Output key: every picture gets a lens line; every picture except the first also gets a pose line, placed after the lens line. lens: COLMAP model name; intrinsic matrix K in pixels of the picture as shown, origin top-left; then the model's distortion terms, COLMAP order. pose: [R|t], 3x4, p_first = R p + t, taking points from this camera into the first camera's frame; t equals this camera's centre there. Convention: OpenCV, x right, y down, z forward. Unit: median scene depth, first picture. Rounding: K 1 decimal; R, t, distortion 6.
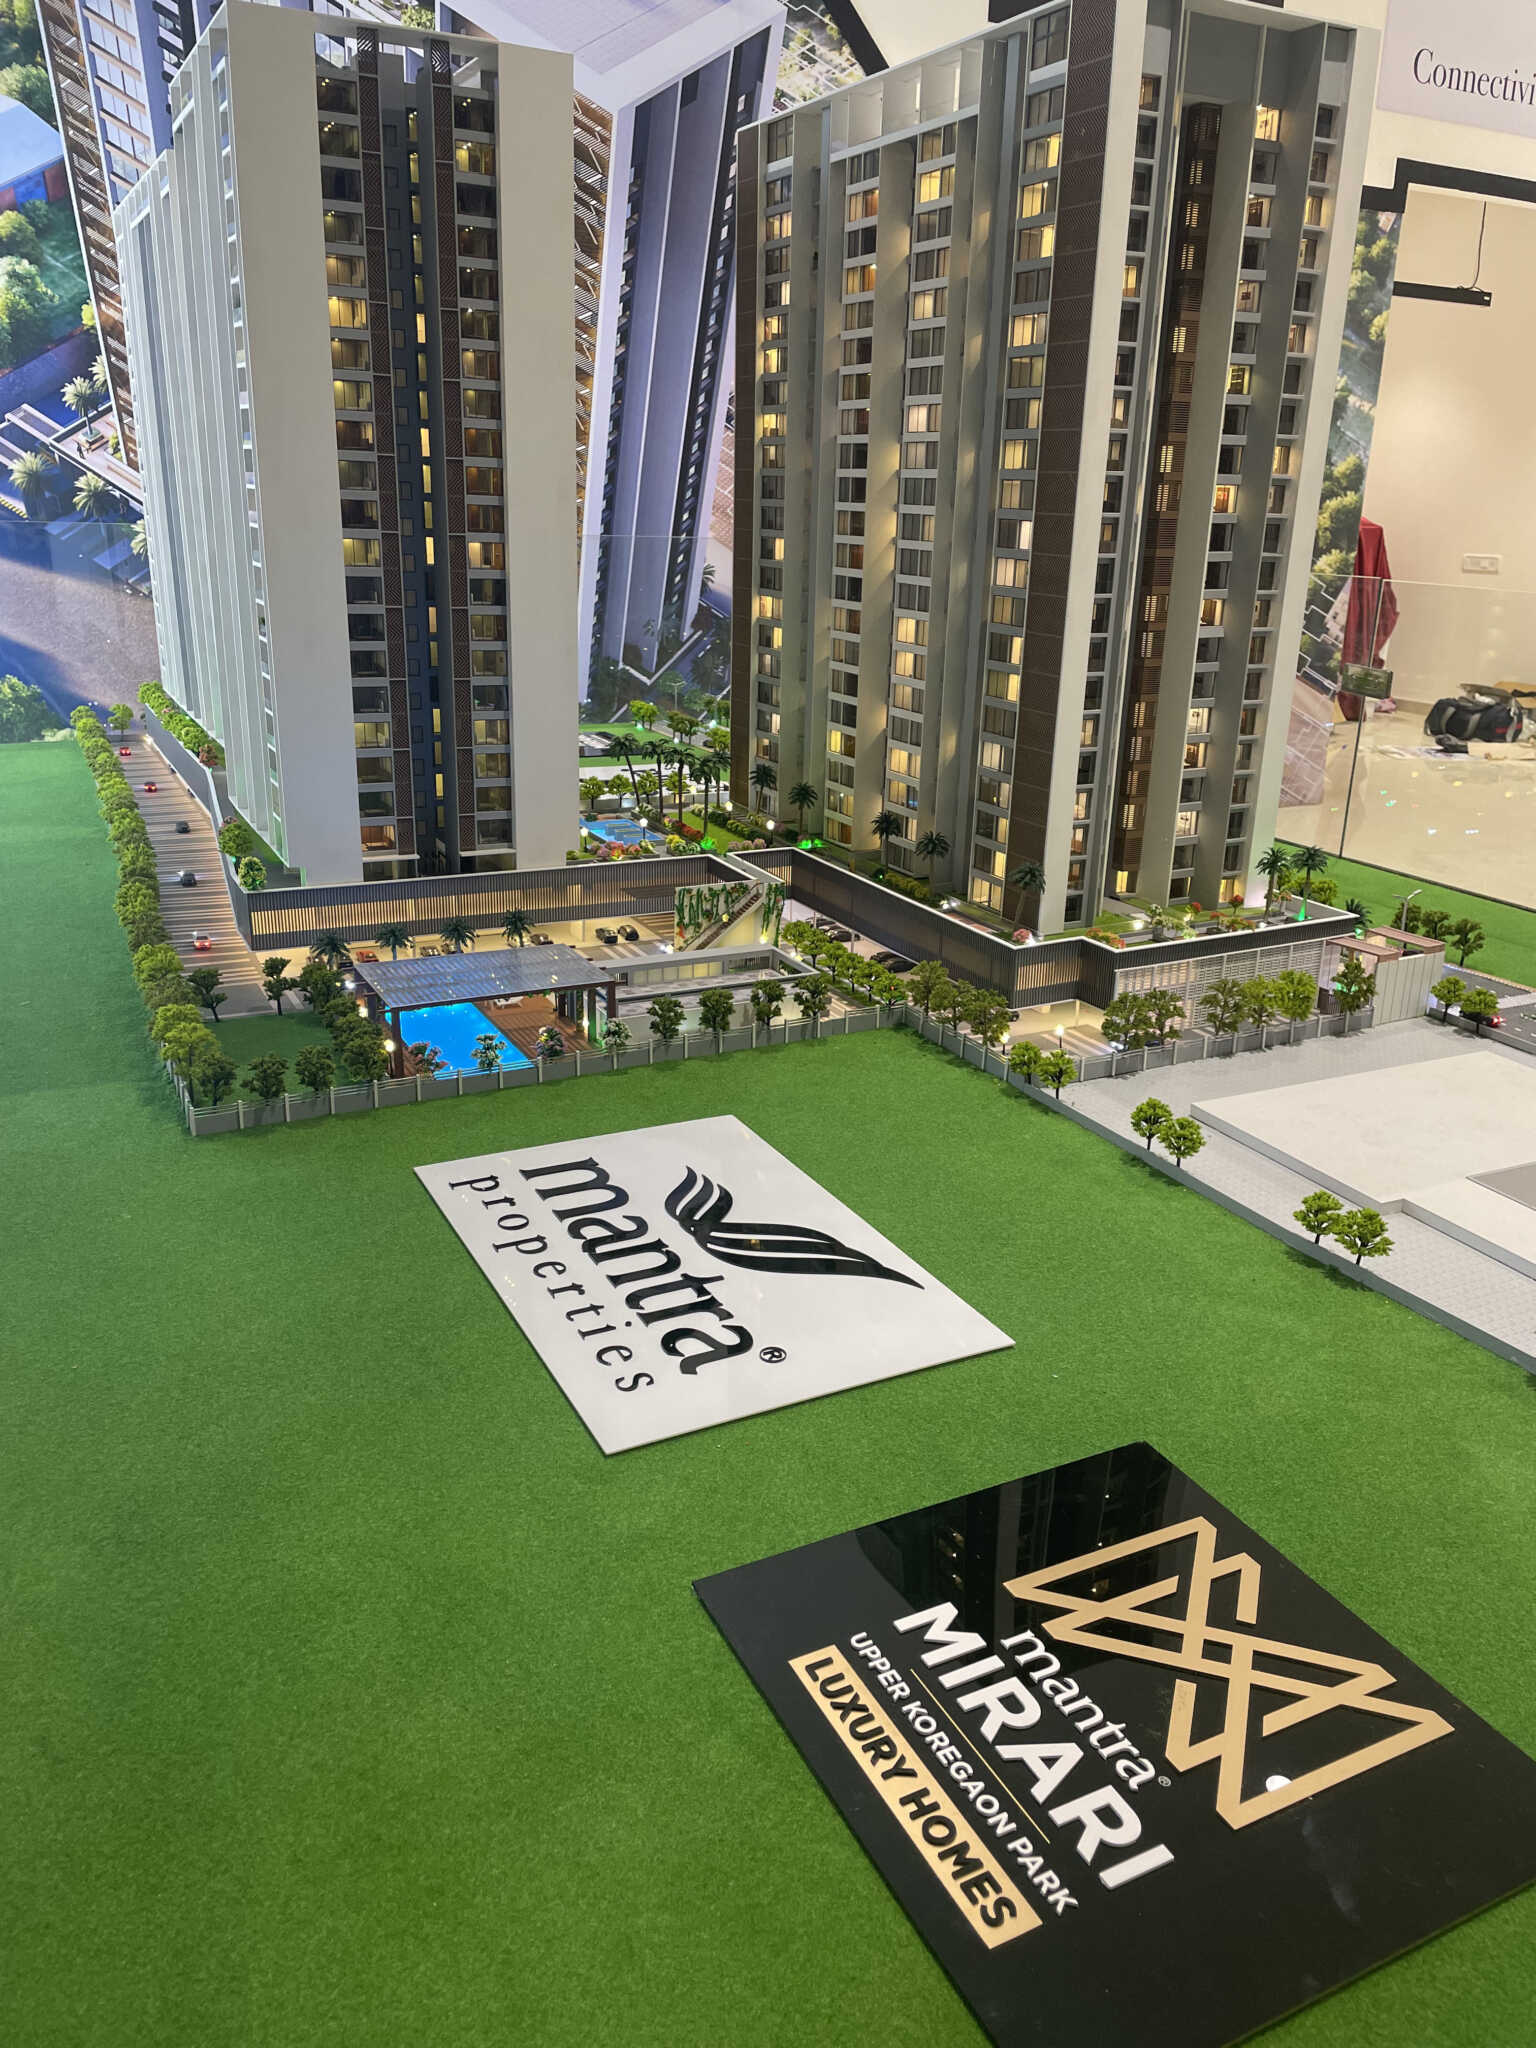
lens RADIAL K [[1572.2, 0, 768.0], [0, 1572.2, 1024.0], [0, 0, 1]] dist [0.097038, -0.159136]
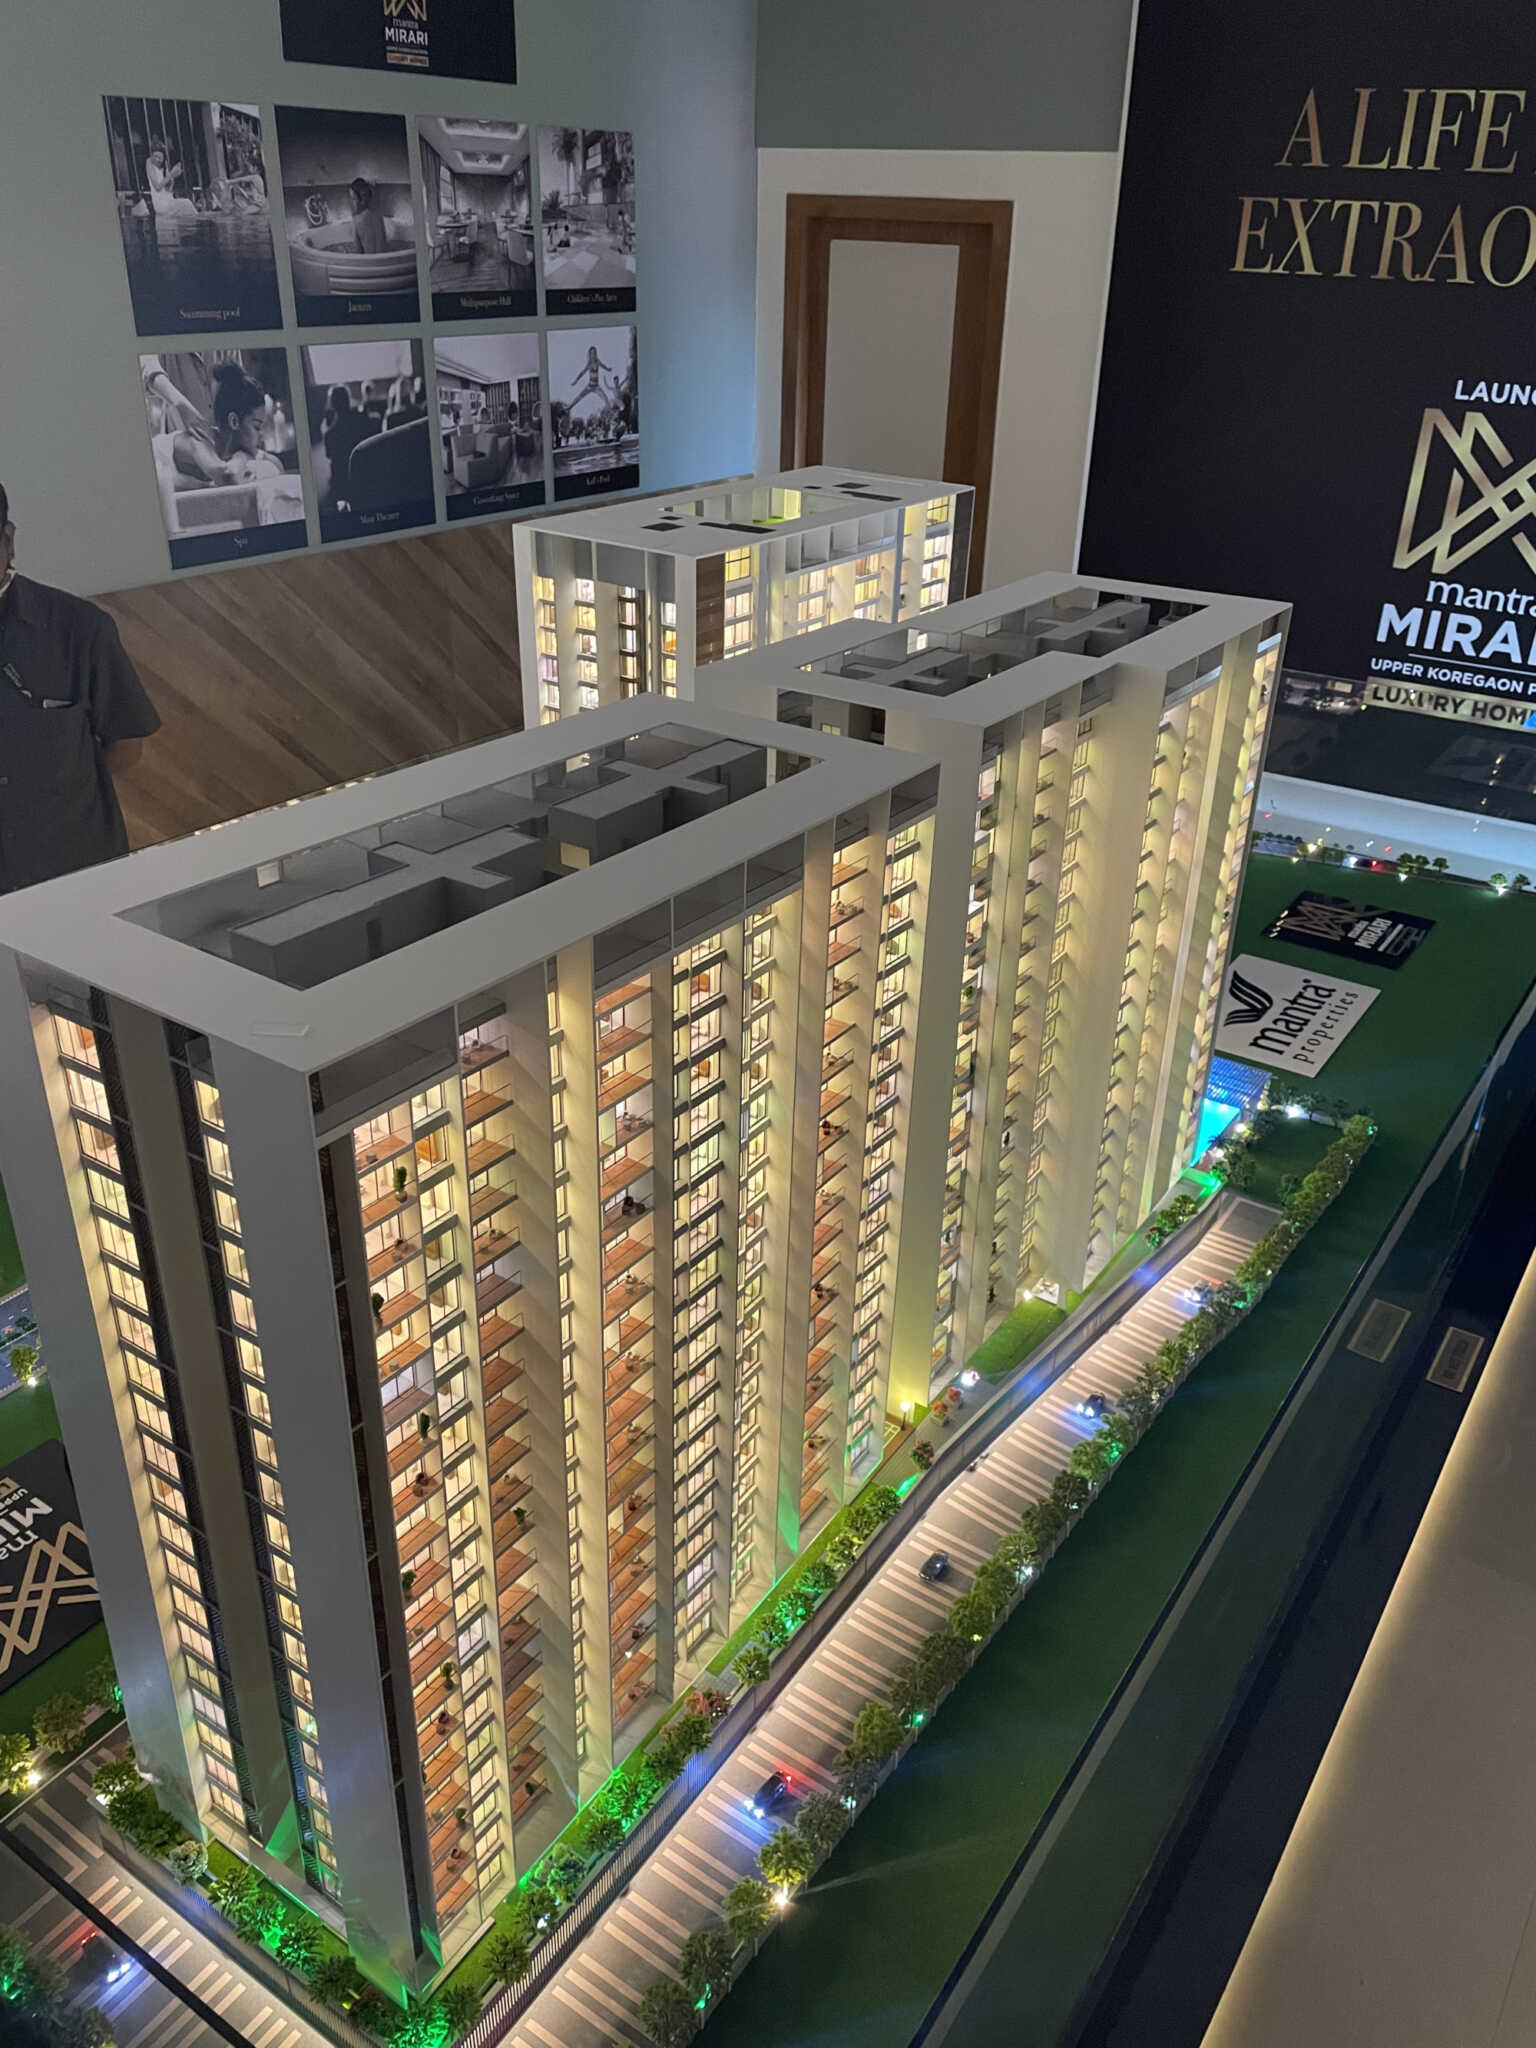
lens RADIAL K [[1572.2, 0, 768.0], [0, 1572.2, 1024.0], [0, 0, 1]] dist [0.097038, -0.159136]
pose [[-0.483627, -0.436412, 0.758716, -2.548746], [0.240578, 0.767167, 0.594623, -2.488848], [-0.841563, 0.470106, -0.266031, 3.704045]]
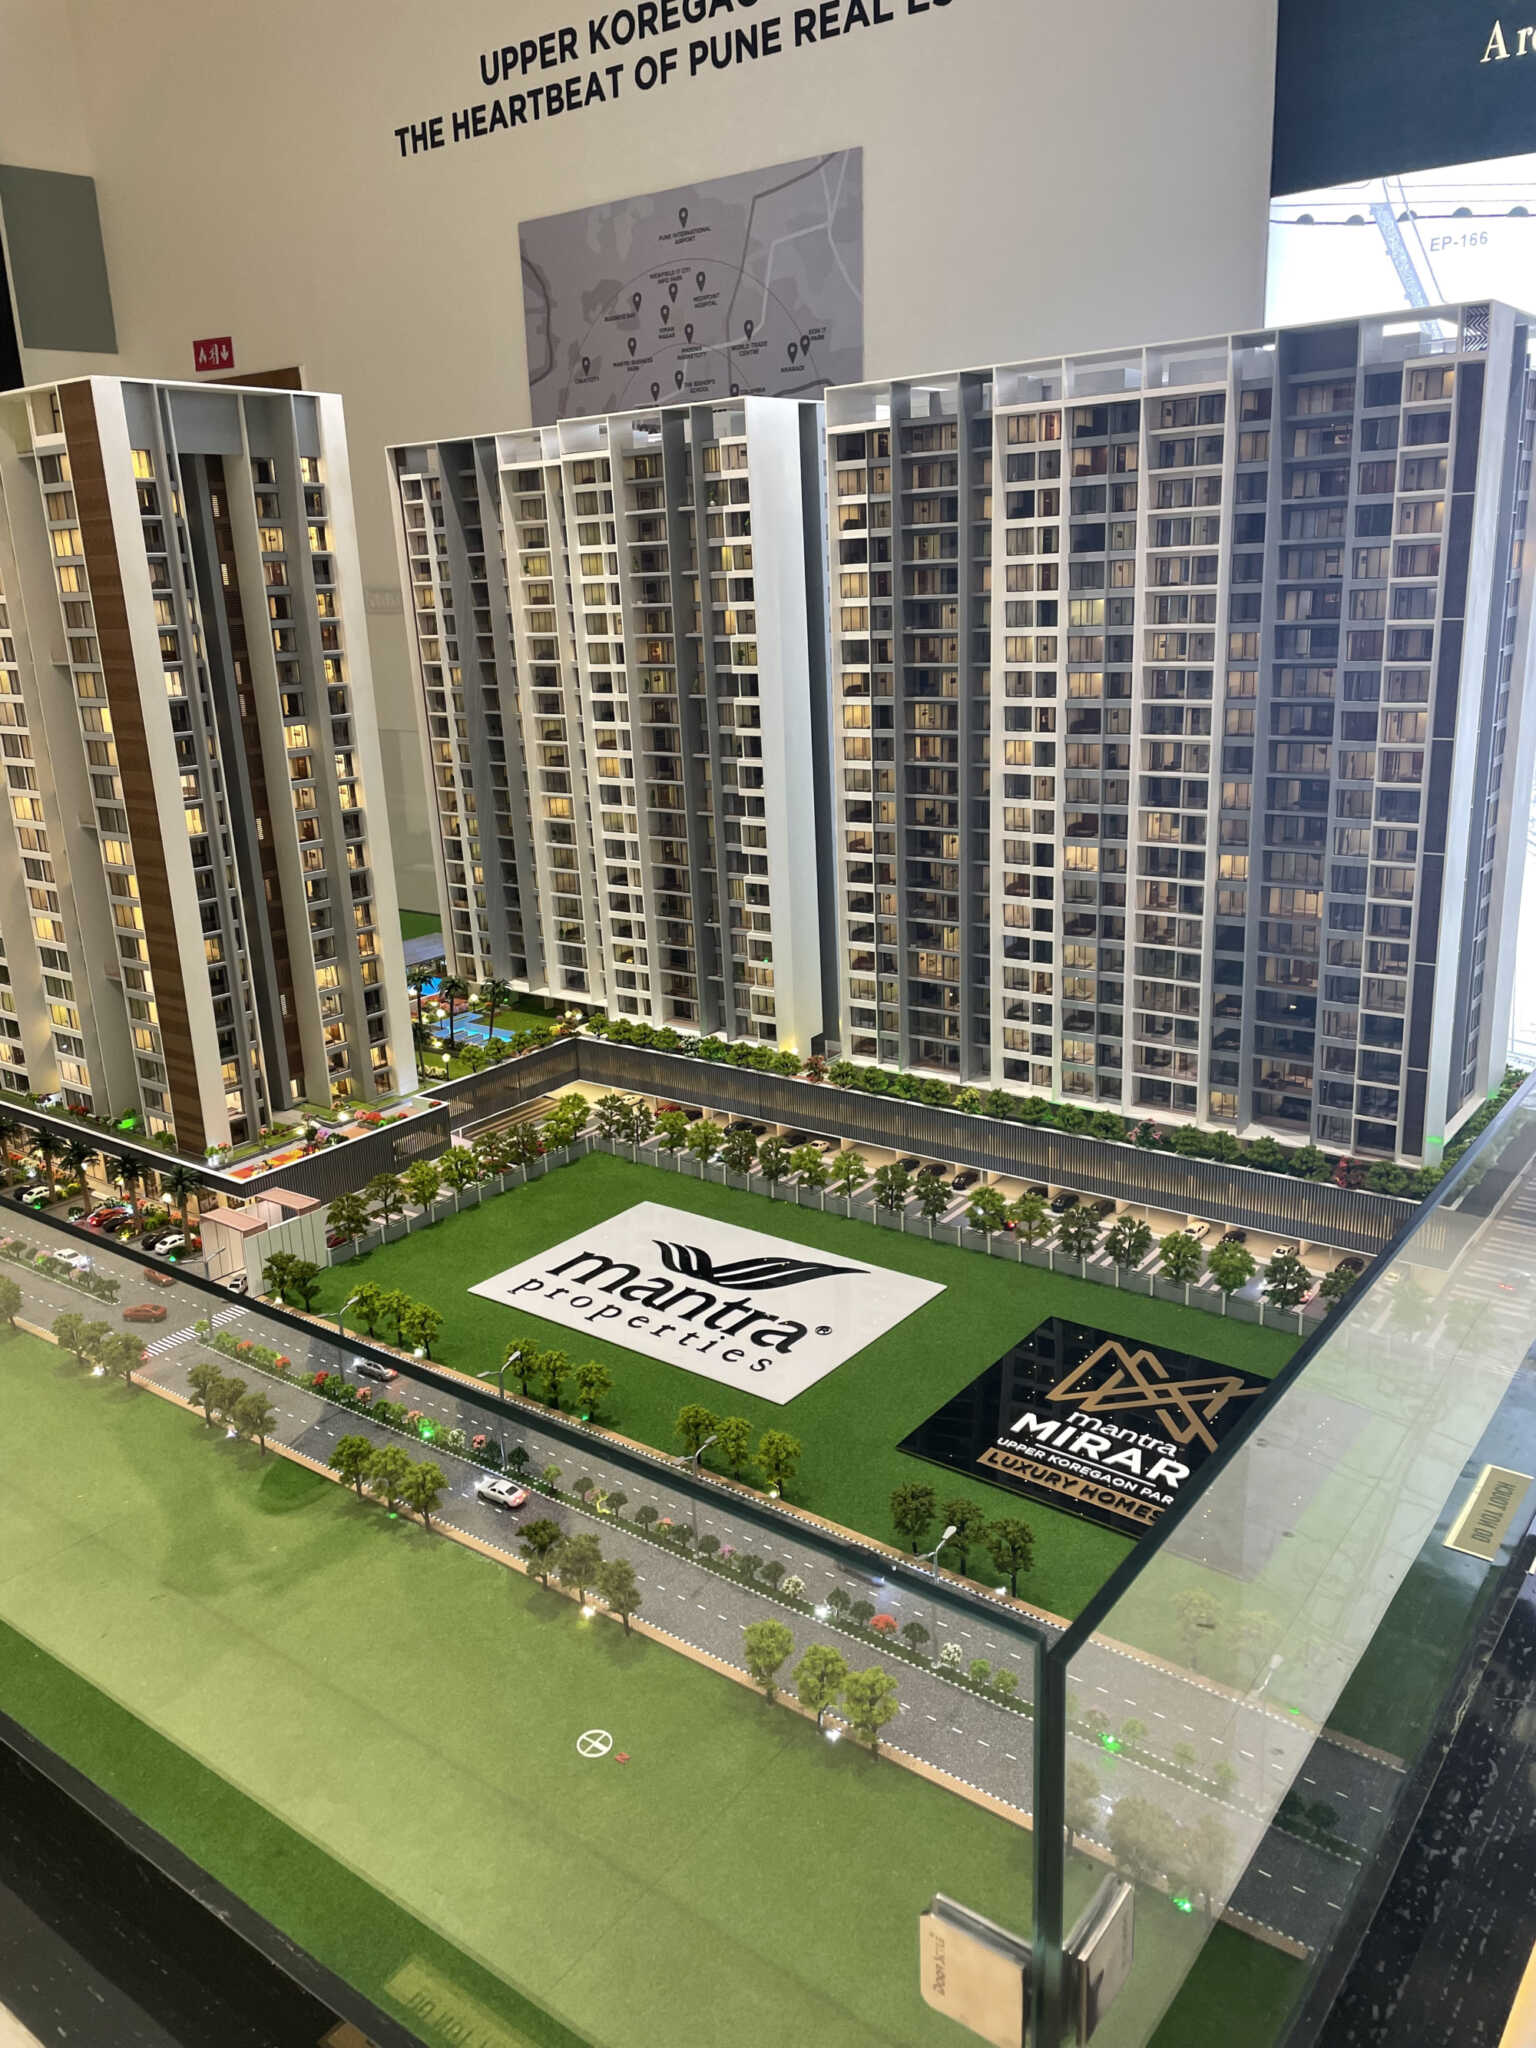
lens RADIAL K [[1572.2, 0, 768.0], [0, 1572.2, 1024.0], [0, 0, 1]] dist [0.097038, -0.159136]
pose [[0.901727, -0.174315, 0.395603, -0.816787], [0.193476, 0.981066, -0.008715, -0.115189], [-0.386594, 0.084399, 0.918380, -0.596859]]
